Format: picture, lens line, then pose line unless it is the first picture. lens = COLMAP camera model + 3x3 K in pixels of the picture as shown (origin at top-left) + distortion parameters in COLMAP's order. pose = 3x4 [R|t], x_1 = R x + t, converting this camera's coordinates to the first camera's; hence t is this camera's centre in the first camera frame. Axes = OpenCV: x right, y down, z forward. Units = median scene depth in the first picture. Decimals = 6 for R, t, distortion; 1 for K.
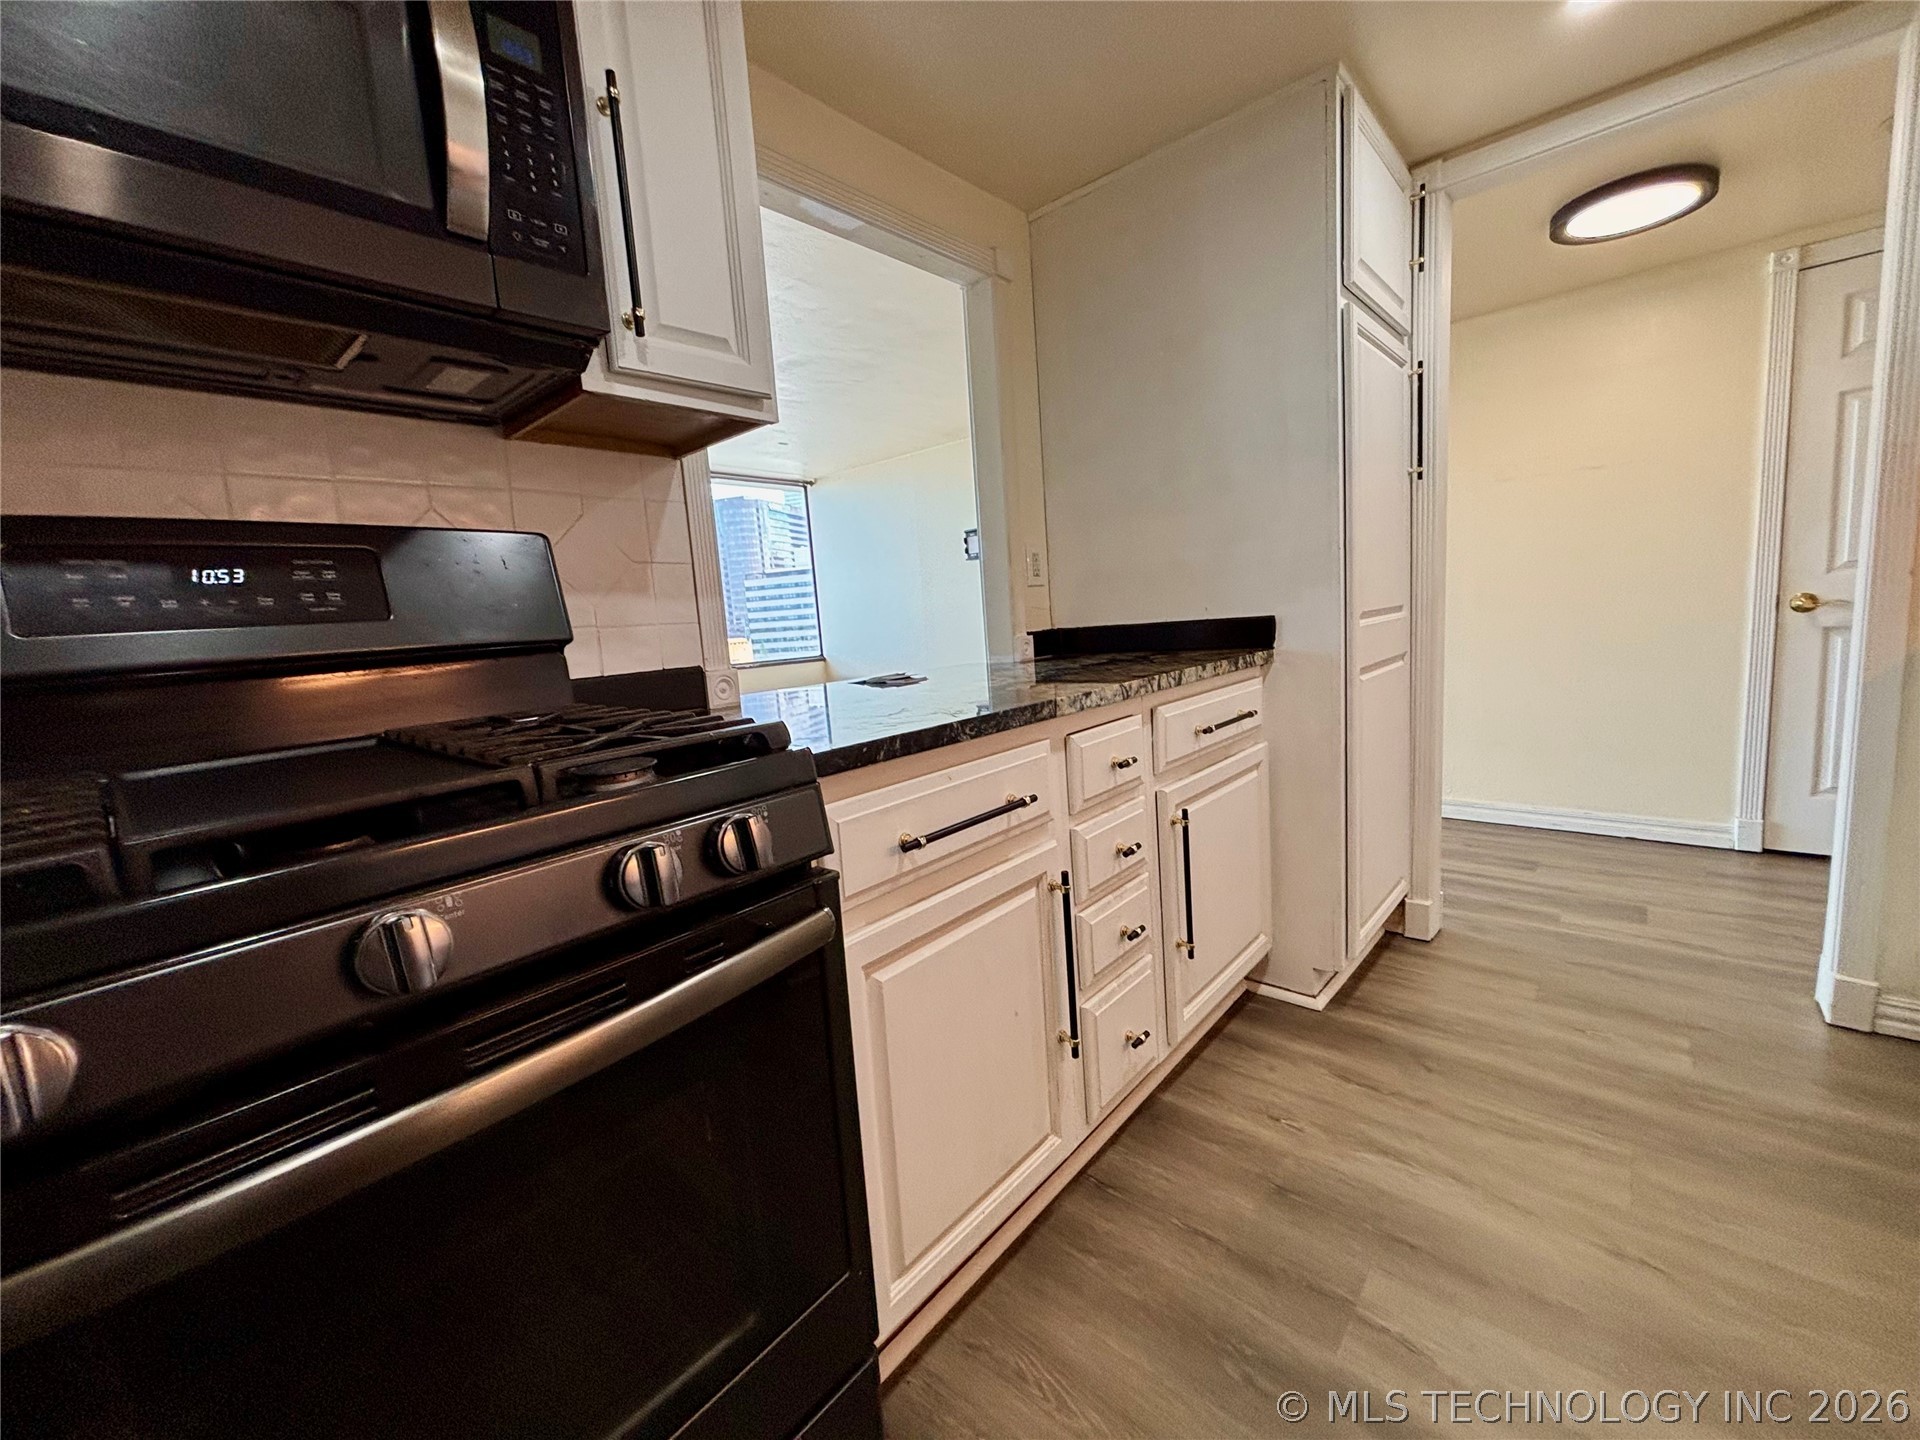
lens RADIAL K [[769.3, 0, 940.4], [0, 769.3, 721.2], [0, 0, 1]] dist [-0.001713, -0.000205]
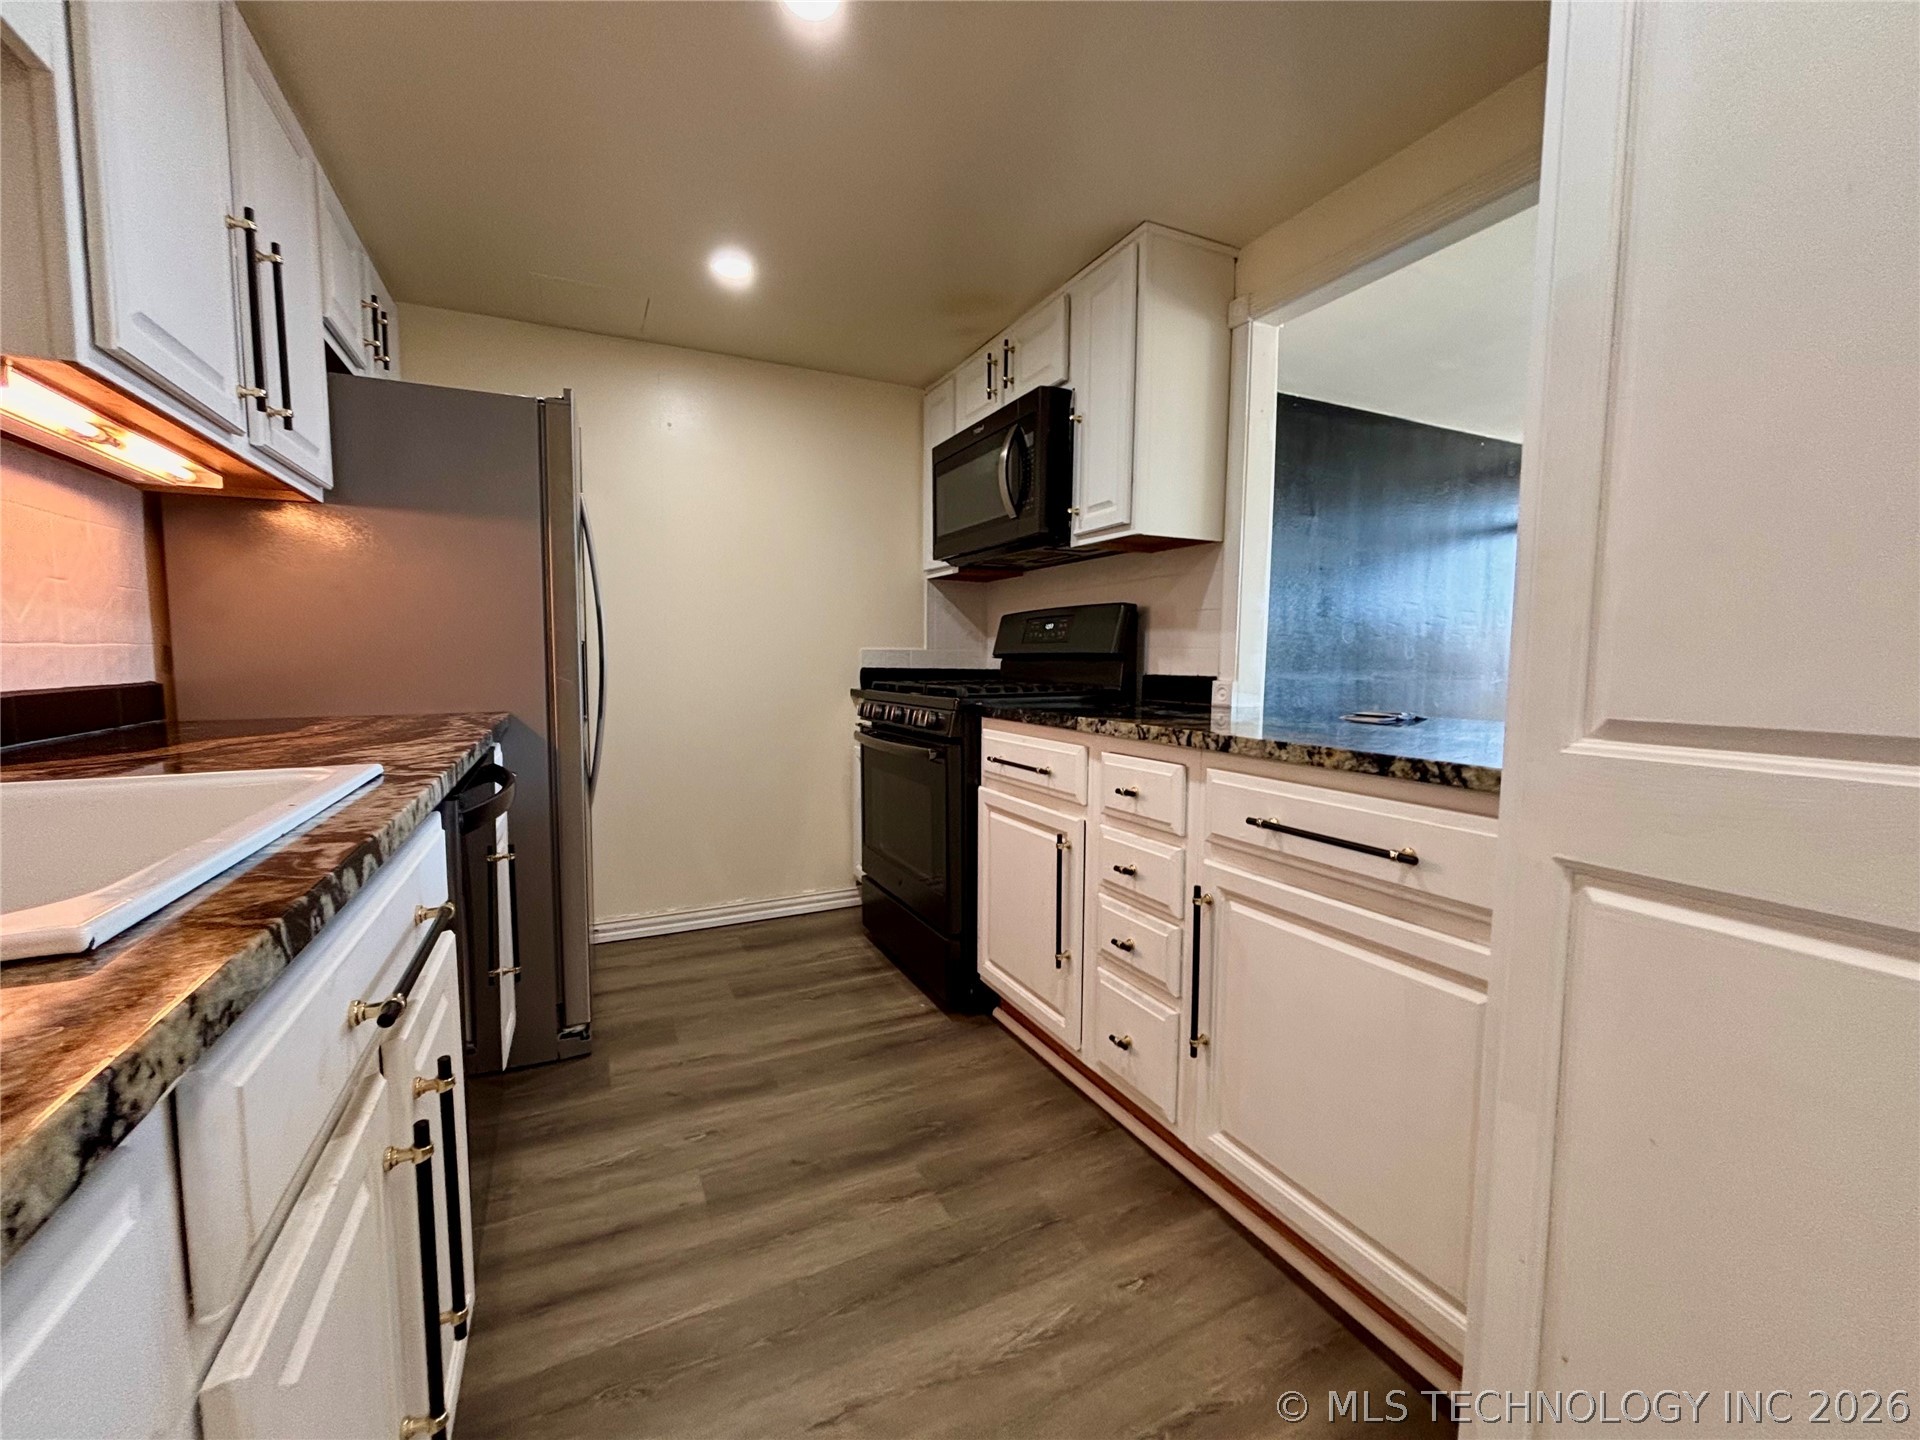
lens RADIAL K [[769.3, 0, 940.4], [0, 769.3, 721.2], [0, 0, 1]] dist [-0.001713, -0.000205]
pose [[-0.385454, 0.146700, -0.910991, 1.354455], [-0.100205, 0.974787, 0.199372, -0.245443], [0.917270, 0.168134, -0.361035, 1.128073]]
